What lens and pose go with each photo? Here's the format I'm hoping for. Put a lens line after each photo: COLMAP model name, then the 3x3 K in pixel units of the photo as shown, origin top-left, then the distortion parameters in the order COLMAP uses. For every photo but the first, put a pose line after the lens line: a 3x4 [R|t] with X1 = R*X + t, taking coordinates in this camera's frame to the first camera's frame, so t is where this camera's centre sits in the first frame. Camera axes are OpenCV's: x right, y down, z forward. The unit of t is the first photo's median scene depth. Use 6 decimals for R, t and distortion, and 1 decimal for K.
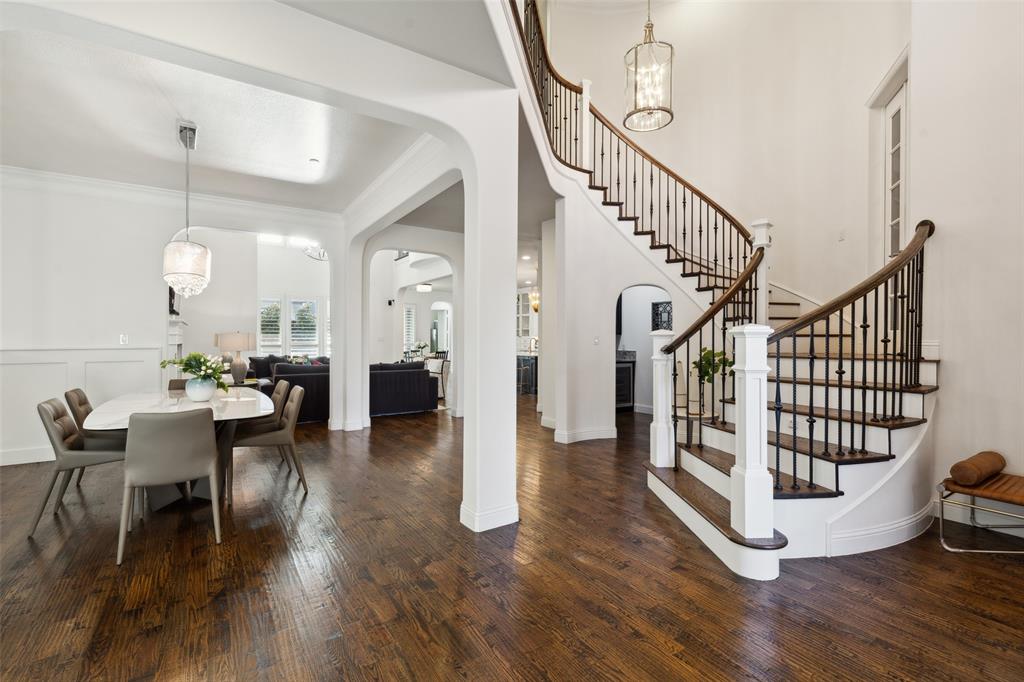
lens RADIAL K [[462.9, 0, 515.1], [0, 462.9, 339.5], [0, 0, 1]] dist [0.000708, 0.000272]
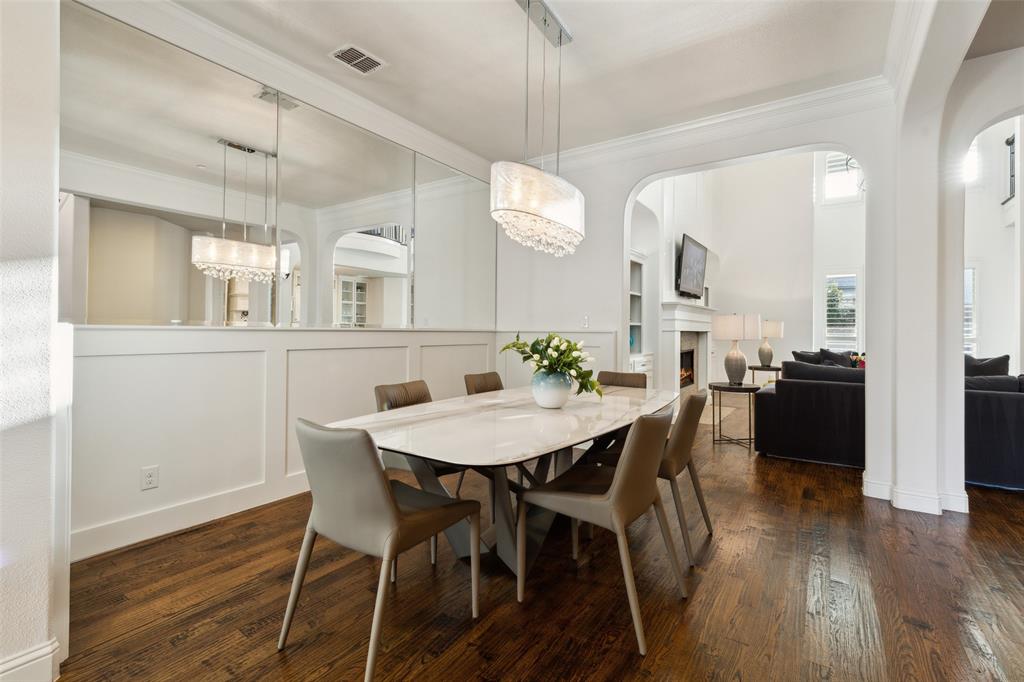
lens RADIAL K [[462.9, 0, 511.3], [0, 462.9, 335.9], [0, 0, 1]] dist [0.000708, 0.000272]
pose [[0.363352, 0.005843, -0.931634, -0.053861], [-0.007829, 0.999964, 0.003219, 0.018073], [0.931619, 0.006124, 0.363384, 0.391803]]
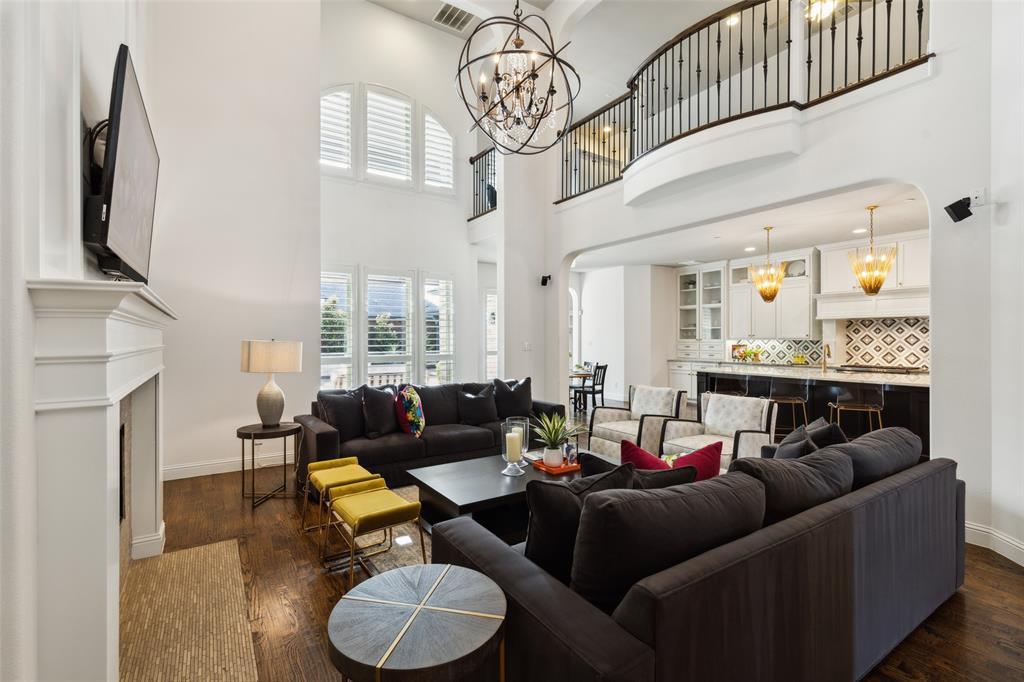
lens RADIAL K [[462.9, 0, 501.3], [0, 462.9, 338.2], [0, 0, 1]] dist [0.000708, 0.000272]
pose [[0.999829, -0.004010, -0.018077, -0.519302], [0.003953, 0.999987, -0.003156, -0.015825], [0.018089, 0.003084, 0.999832, 0.749906]]
